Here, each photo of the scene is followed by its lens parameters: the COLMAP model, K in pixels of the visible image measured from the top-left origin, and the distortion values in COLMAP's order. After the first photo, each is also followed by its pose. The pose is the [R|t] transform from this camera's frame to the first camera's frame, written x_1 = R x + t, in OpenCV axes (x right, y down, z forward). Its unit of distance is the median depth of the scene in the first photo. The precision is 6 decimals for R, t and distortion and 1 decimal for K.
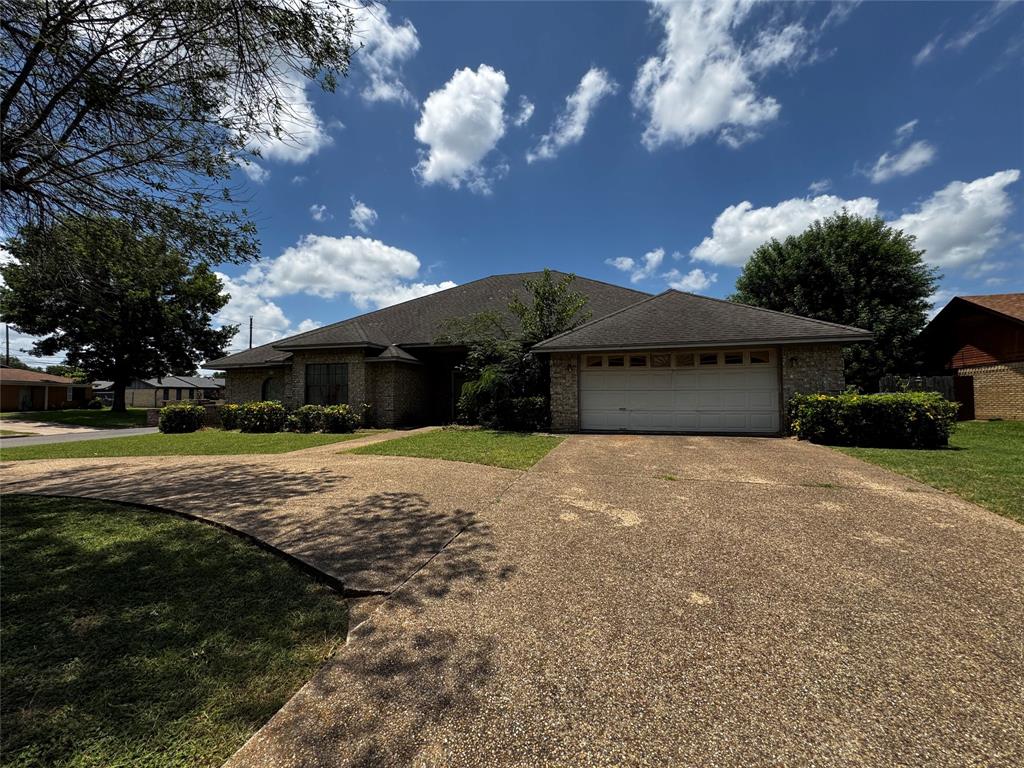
lens RADIAL K [[408.1, 0, 513.1], [0, 408.1, 375.3], [0, 0, 1]] dist [-0.001814, -0.001197]
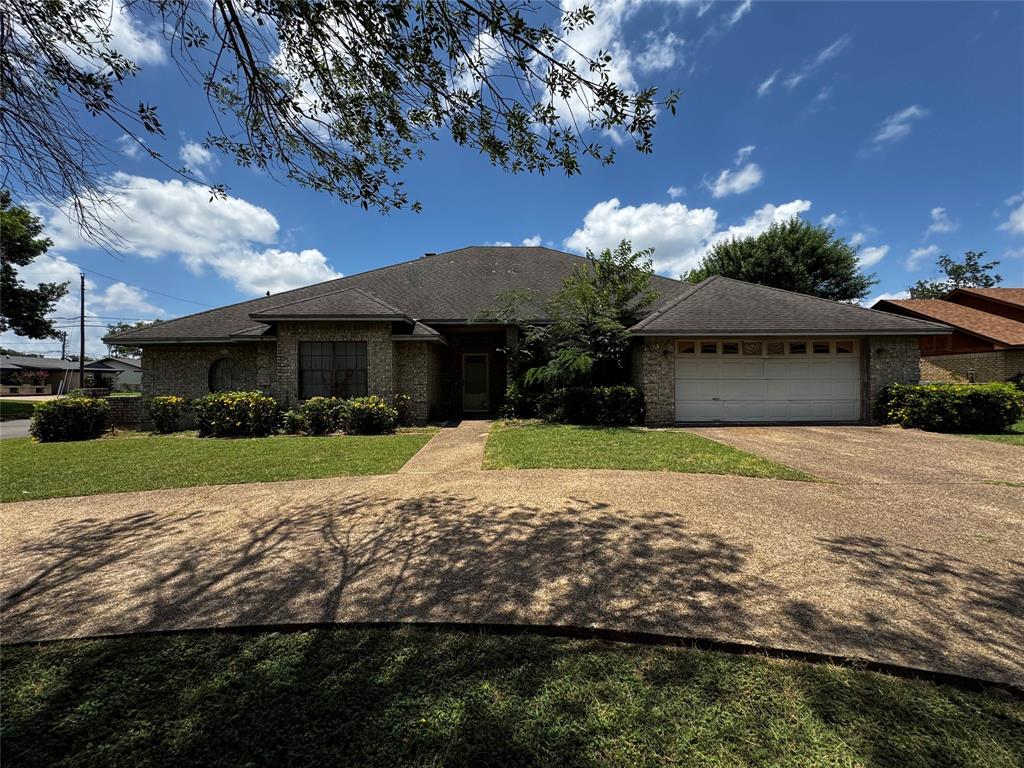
lens RADIAL K [[408.1, 0, 509.0], [0, 408.1, 391.1], [0, 0, 1]] dist [-0.001814, -0.001197]
pose [[0.958196, -0.007779, 0.286008, -0.125019], [-0.015617, 0.996718, 0.079430, -0.000888], [-0.285687, -0.080576, 0.954929, 0.064027]]
